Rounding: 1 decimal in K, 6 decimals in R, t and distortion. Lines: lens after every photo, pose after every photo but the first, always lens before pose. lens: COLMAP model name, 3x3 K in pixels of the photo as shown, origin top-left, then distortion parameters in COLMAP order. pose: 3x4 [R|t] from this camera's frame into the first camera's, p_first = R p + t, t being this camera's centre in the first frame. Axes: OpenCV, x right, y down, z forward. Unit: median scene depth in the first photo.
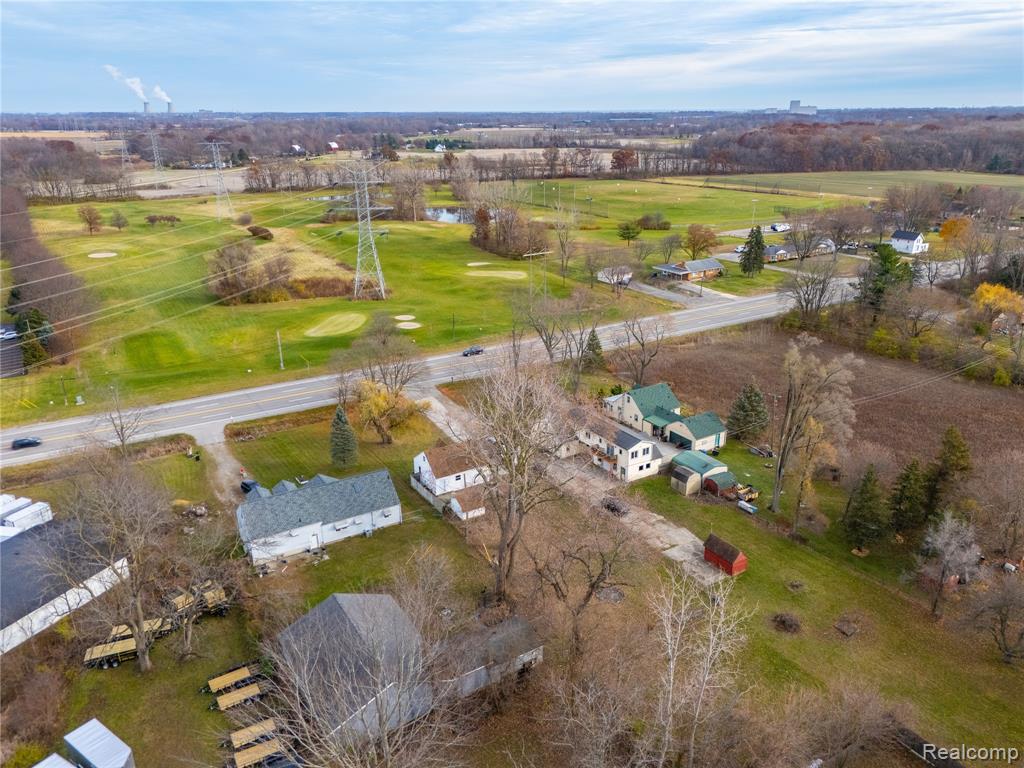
lens RADIAL K [[747.2, 0, 515.1], [0, 747.2, 387.3], [0, 0, 1]] dist [0.072177, -0.060470]
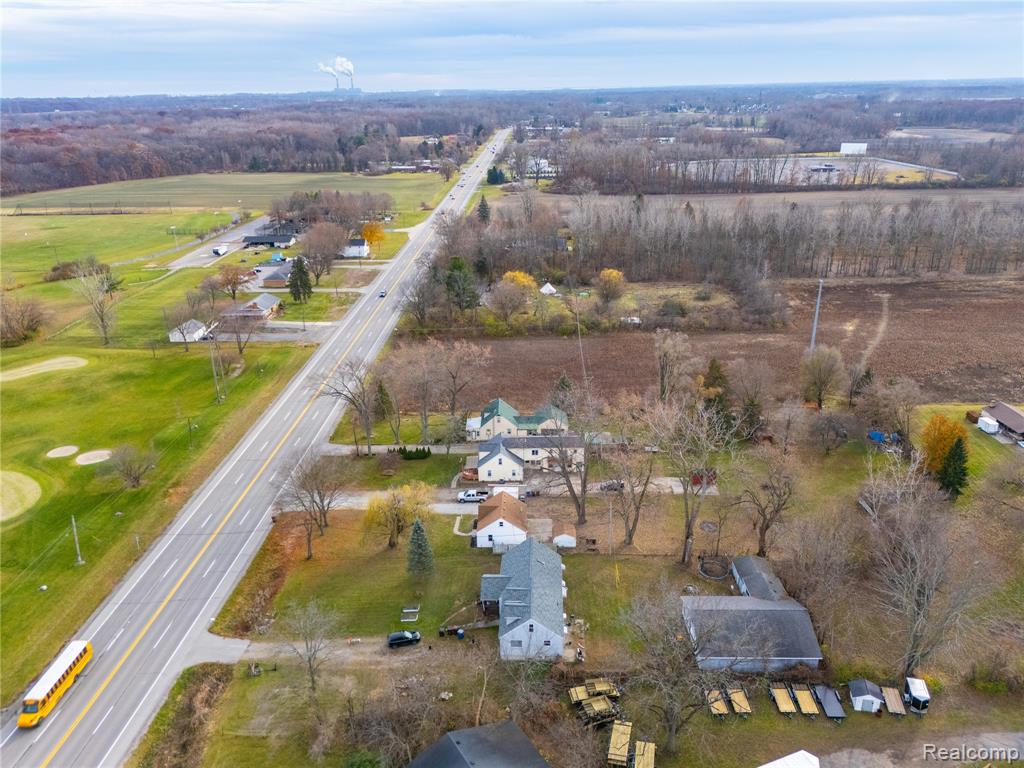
lens RADIAL K [[744.3, 0, 514.9], [0, 744.3, 382.2], [0, 0, 1]] dist [0.103504, -0.112881]
pose [[0.536492, -0.308561, 0.785472, -0.742100], [0.301848, 0.939346, 0.162839, -0.223151], [-0.788076, 0.149732, 0.597090, 0.237139]]
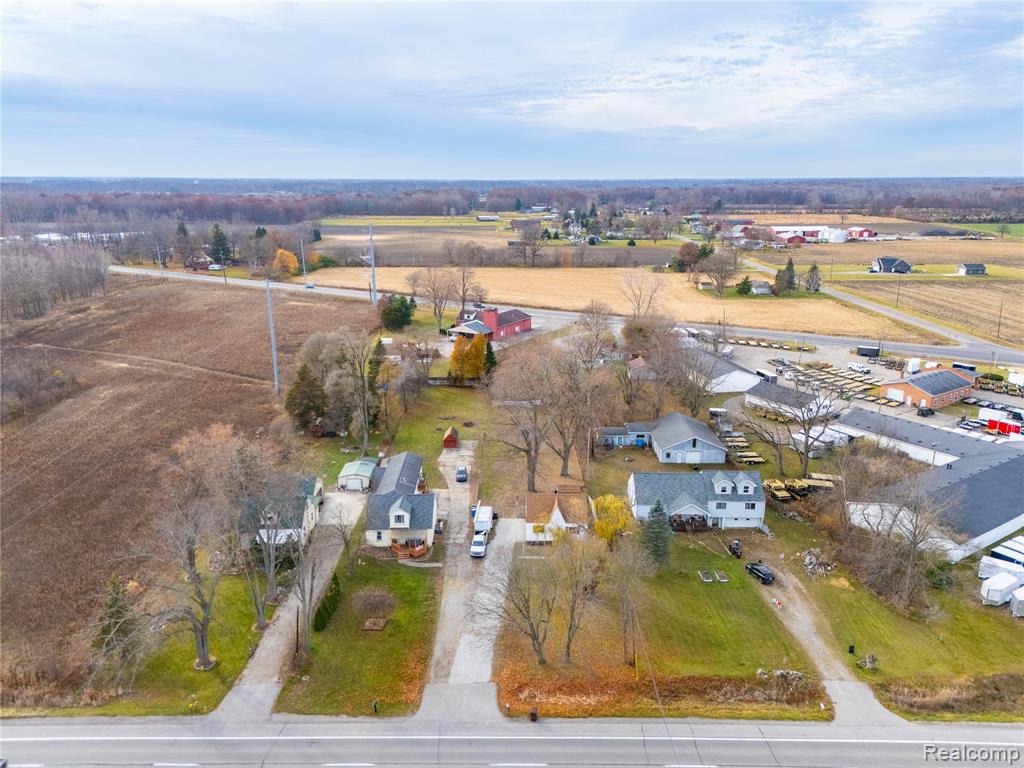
lens RADIAL K [[744.3, 0, 514.9], [0, 744.3, 382.2], [0, 0, 1]] dist [0.103504, -0.112881]
pose [[-0.854892, -0.129411, 0.502406, -0.425022], [0.184980, 0.828712, 0.528222, -0.472979], [-0.484708, 0.544508, -0.684521, 1.334445]]
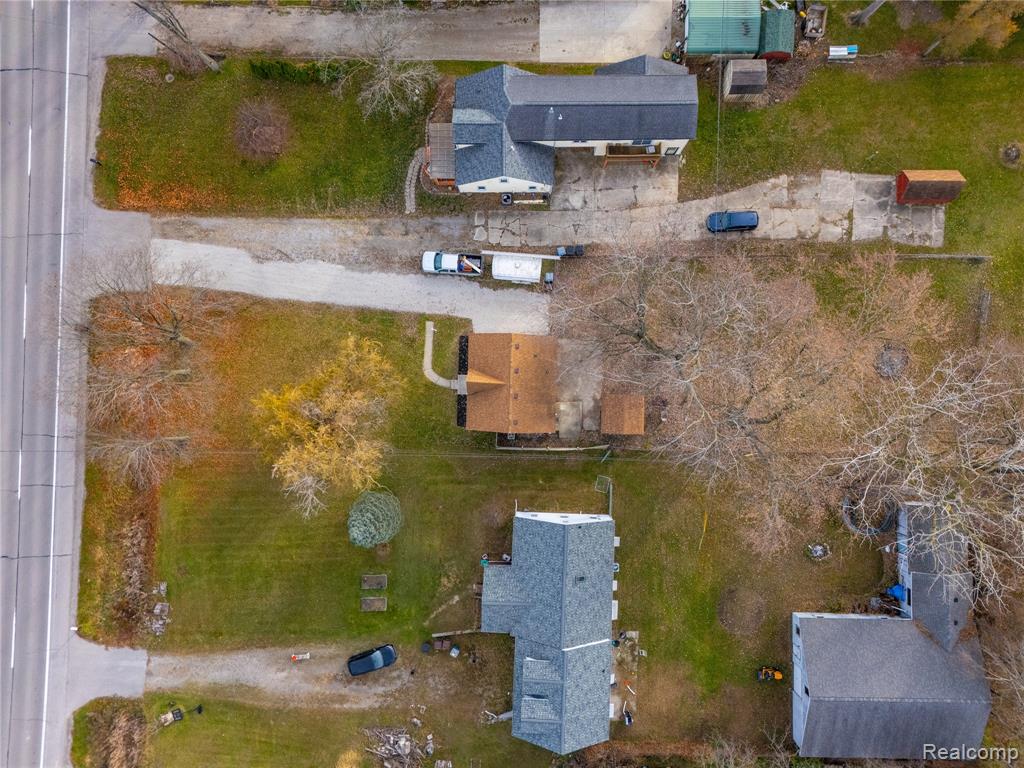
lens RADIAL K [[747.2, 0, 515.1], [0, 747.2, 387.3], [0, 0, 1]] dist [0.072177, -0.060470]
pose [[0.536580, -0.843846, 0.002368, -0.074073], [0.300741, 0.193853, 0.933797, -0.382923], [-0.788440, -0.500345, 0.357796, 0.648854]]
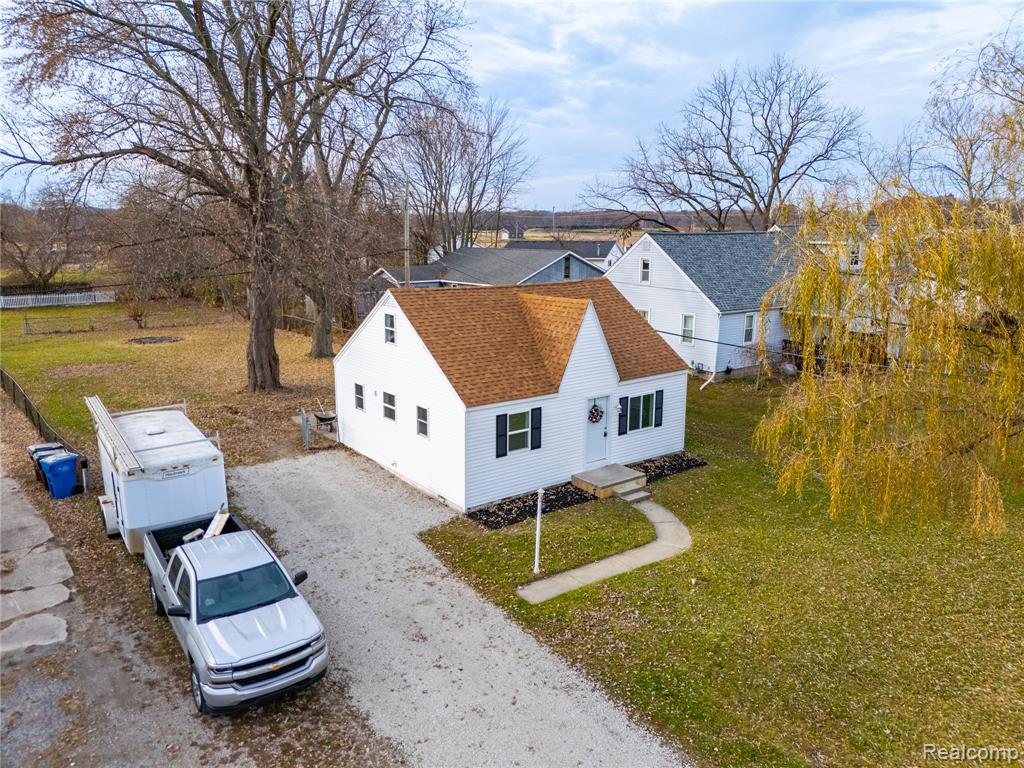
lens RADIAL K [[753.5, 0, 512.0], [0, 753.5, 384.0], [0, 0, 1]] dist [0.066184, -0.056044]
pose [[-0.993219, 0.032783, -0.111537, -0.052008], [-0.031931, 0.845593, 0.532872, -0.011416], [0.111784, 0.532820, -0.838813, 0.987825]]
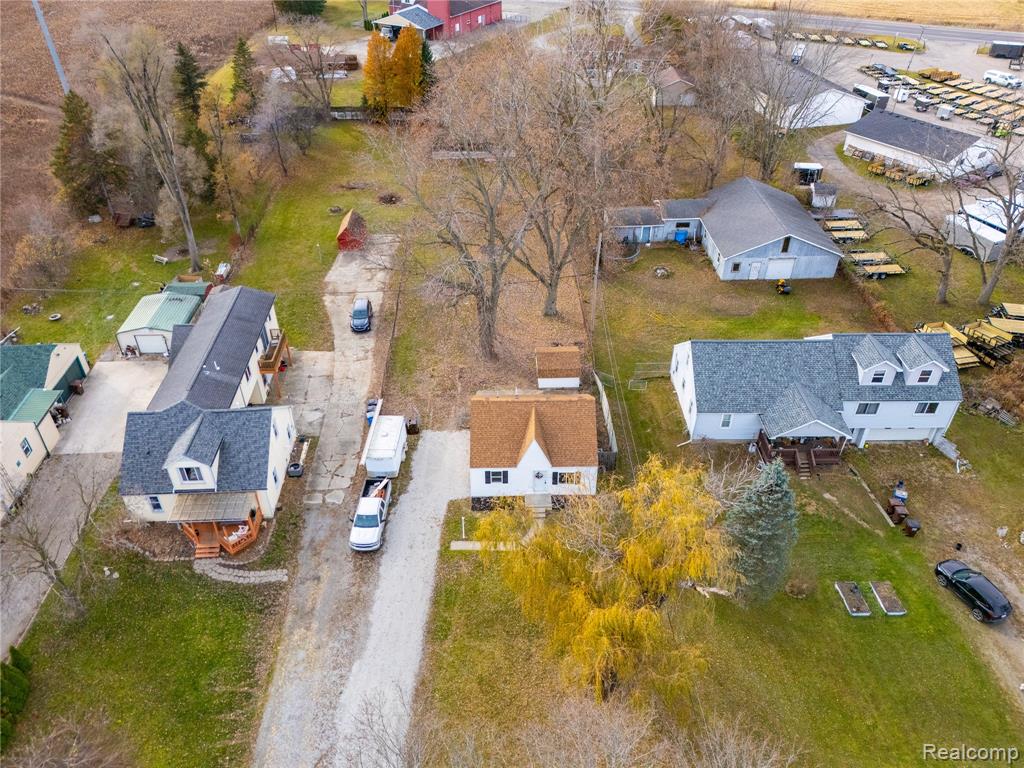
lens RADIAL K [[747.2, 0, 515.1], [0, 747.2, 387.3], [0, 0, 1]] dist [0.072177, -0.060470]
pose [[-0.867950, -0.289688, 0.403414, -0.218436], [0.180522, 0.572697, 0.799644, -0.251418], [-0.462682, 0.766876, -0.444777, 0.995699]]
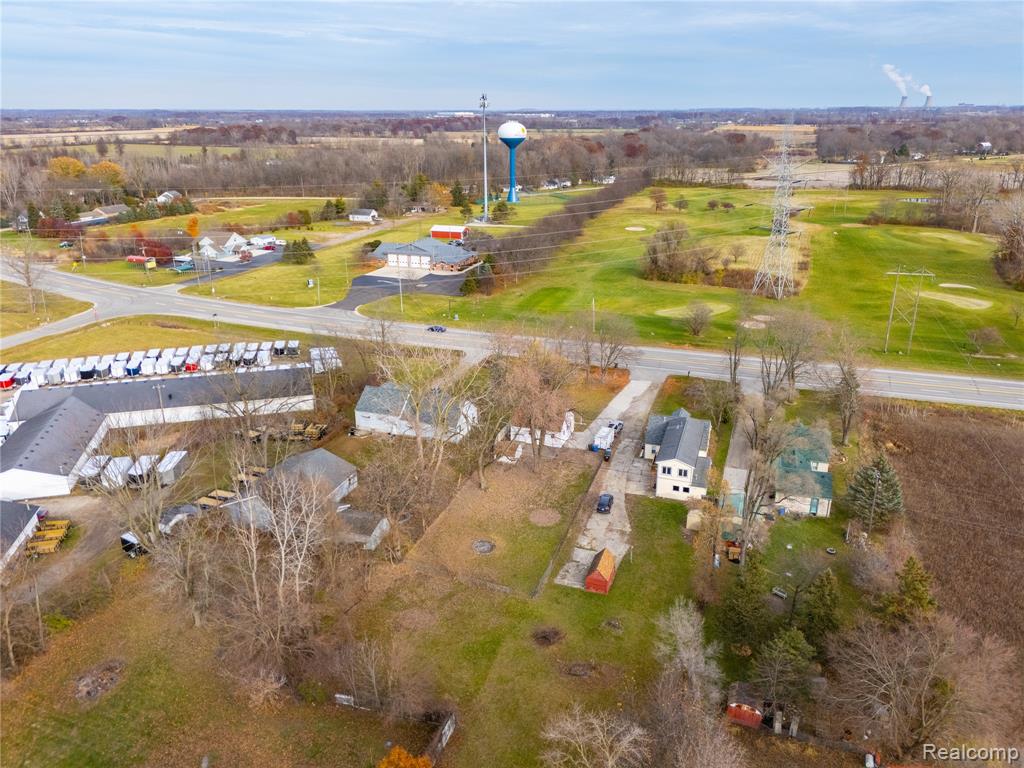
lens RADIAL K [[747.2, 0, 515.1], [0, 747.2, 387.3], [0, 0, 1]] dist [0.072177, -0.060470]
pose [[0.637425, 0.271388, -0.721136, 0.571161], [-0.266768, 0.955765, 0.123886, -0.064086], [0.722858, 0.113408, 0.681626, 0.161331]]
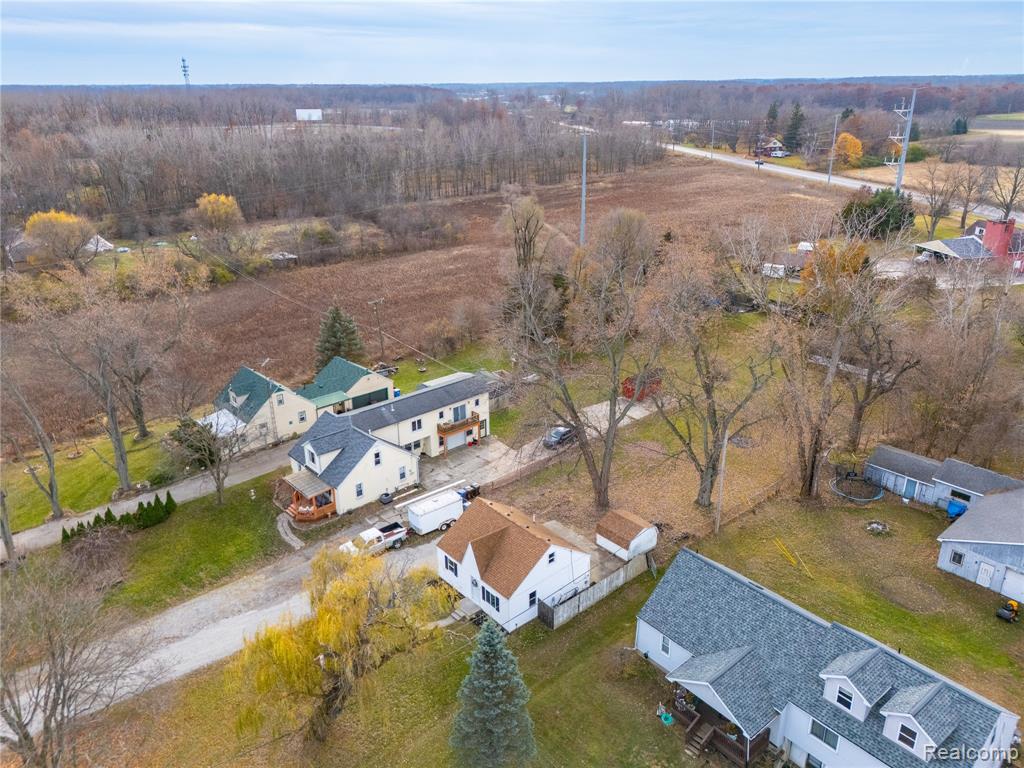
lens RADIAL K [[747.2, 0, 515.1], [0, 747.2, 387.3], [0, 0, 1]] dist [0.072177, -0.060470]
pose [[-0.164929, -0.361712, 0.917585, -0.428989], [0.351157, 0.847830, 0.397333, -0.164321], [-0.921676, 0.387748, -0.012814, 0.798803]]
